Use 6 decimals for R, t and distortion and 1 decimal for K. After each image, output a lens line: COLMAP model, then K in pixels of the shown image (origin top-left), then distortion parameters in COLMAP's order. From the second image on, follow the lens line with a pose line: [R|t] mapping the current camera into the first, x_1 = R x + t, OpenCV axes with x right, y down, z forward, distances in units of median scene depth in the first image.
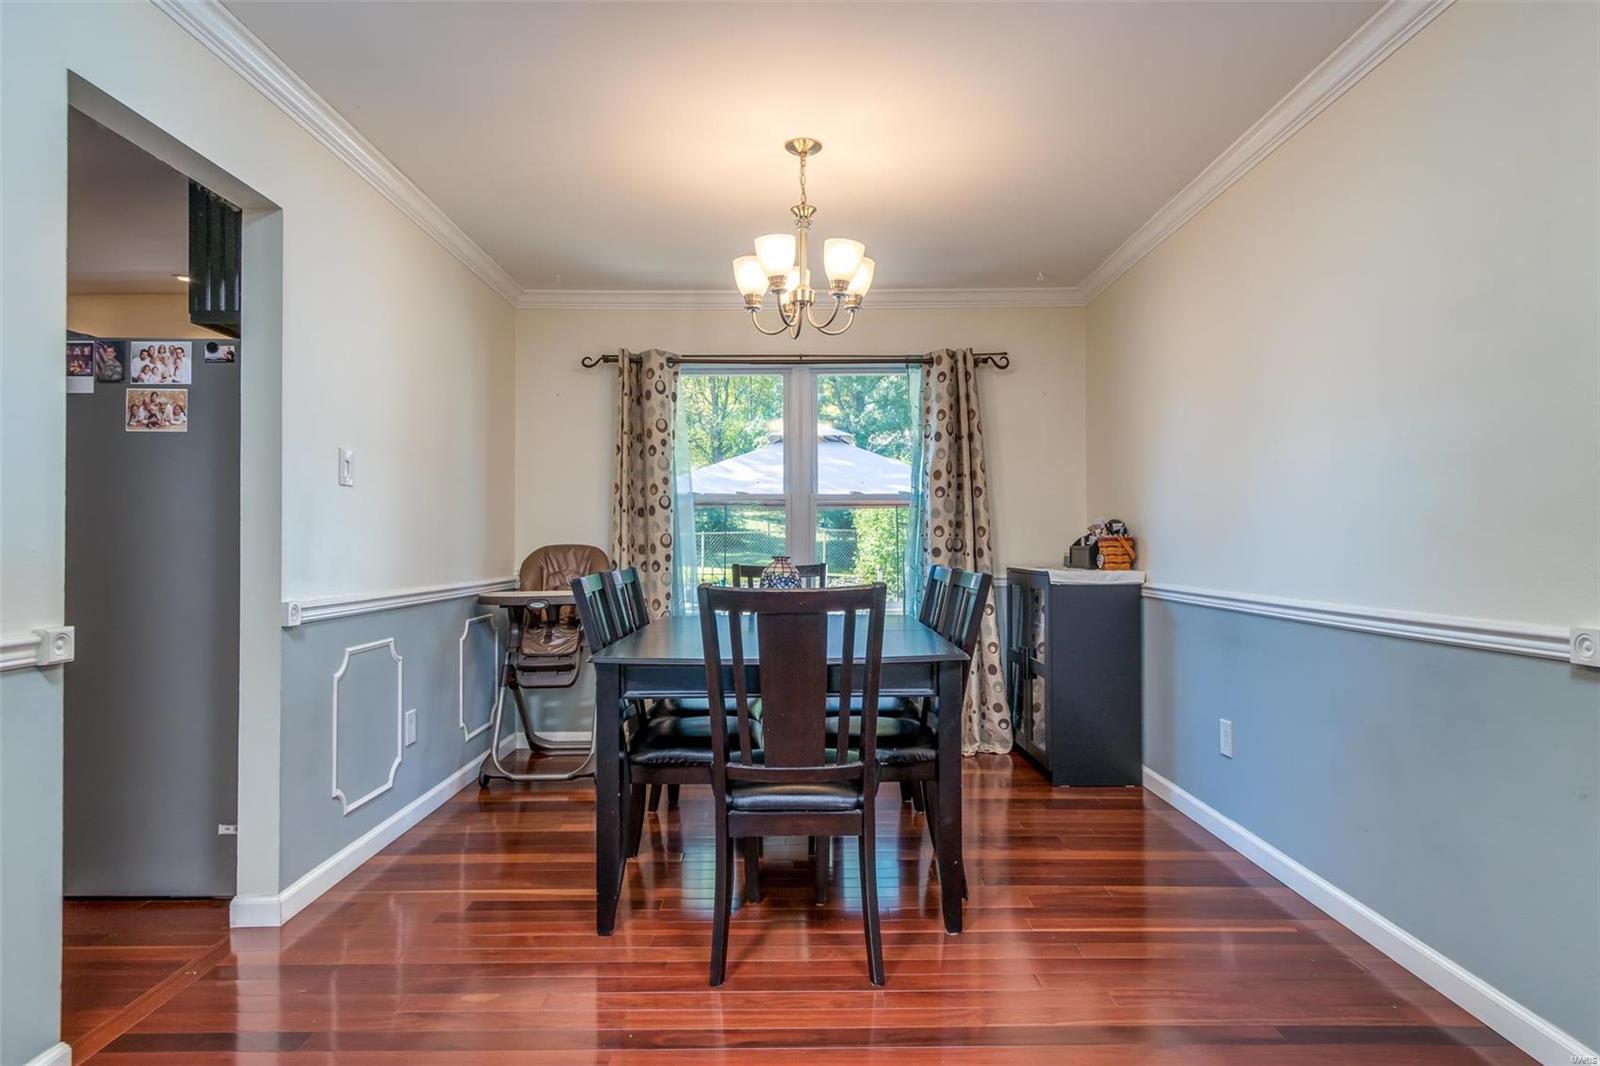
lens RADIAL K [[906.8, 0, 804.8], [0, 906.8, 538.9], [0, 0, 1]] dist [-0.001611, 0.002723]
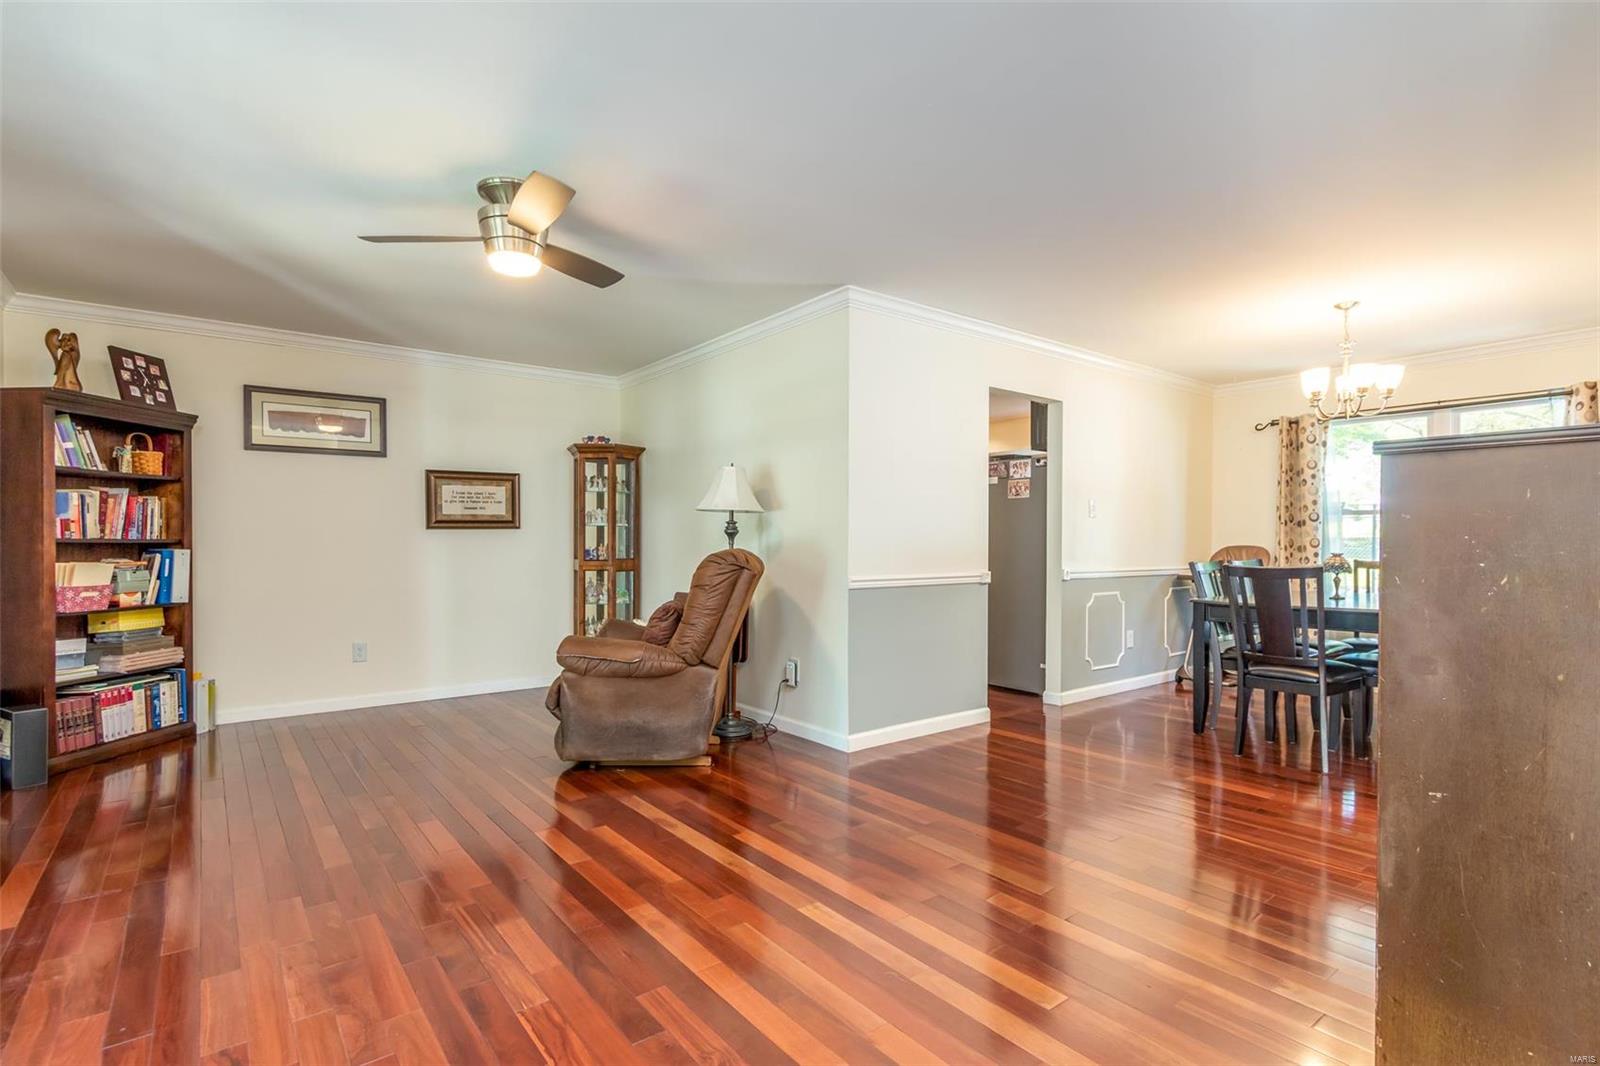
lens RADIAL K [[769.9, 0, 802.9], [0, 769.9, 539.4], [0, 0, 1]] dist [-0.003129, -0.000750]
pose [[0.605065, 0.001915, -0.796174, 0.445552], [0.000975, 0.999995, 0.003146, -0.012209], [0.796176, -0.002680, 0.605060, -0.545792]]
